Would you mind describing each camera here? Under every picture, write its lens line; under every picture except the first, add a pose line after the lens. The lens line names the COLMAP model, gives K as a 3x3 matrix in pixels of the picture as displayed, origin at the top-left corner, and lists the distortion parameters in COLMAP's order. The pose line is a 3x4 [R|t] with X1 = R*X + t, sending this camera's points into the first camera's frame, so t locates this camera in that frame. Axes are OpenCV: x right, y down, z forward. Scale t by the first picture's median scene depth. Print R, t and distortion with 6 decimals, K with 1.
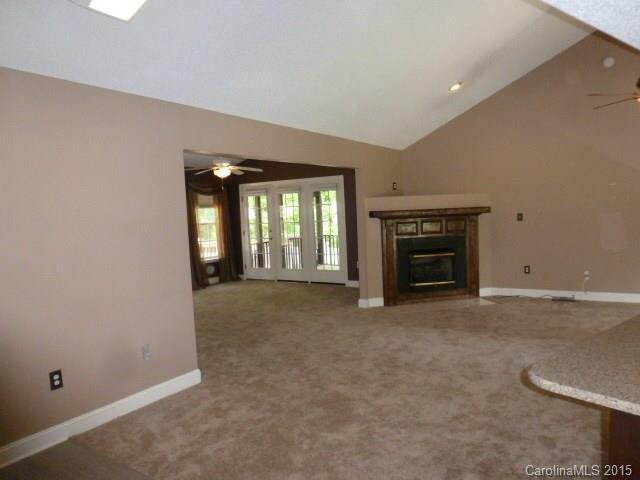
lens RADIAL K [[455.7, 0, 322.2], [0, 455.7, 236.5], [0, 0, 1]] dist [-0.053299, 0.013765]
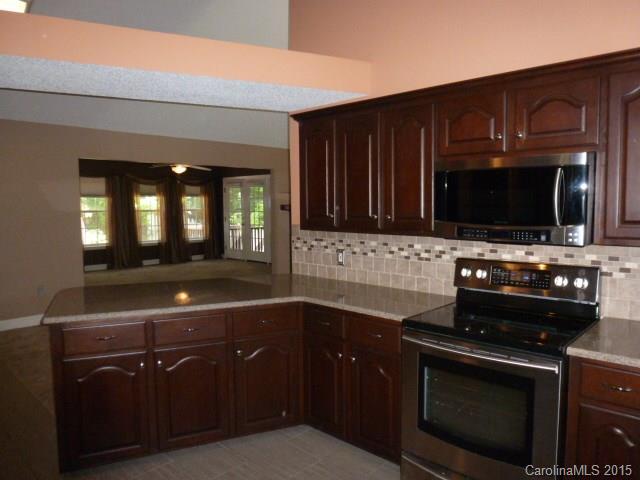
lens RADIAL K [[455.7, 0, 323.7], [0, 455.7, 244.6], [0, 0, 1]] dist [-0.053299, 0.013765]
pose [[0.975345, 0.055757, -0.213528, 0.340129], [-0.047510, 0.997920, 0.043564, -0.005305], [0.215513, -0.032345, 0.975965, -0.102302]]
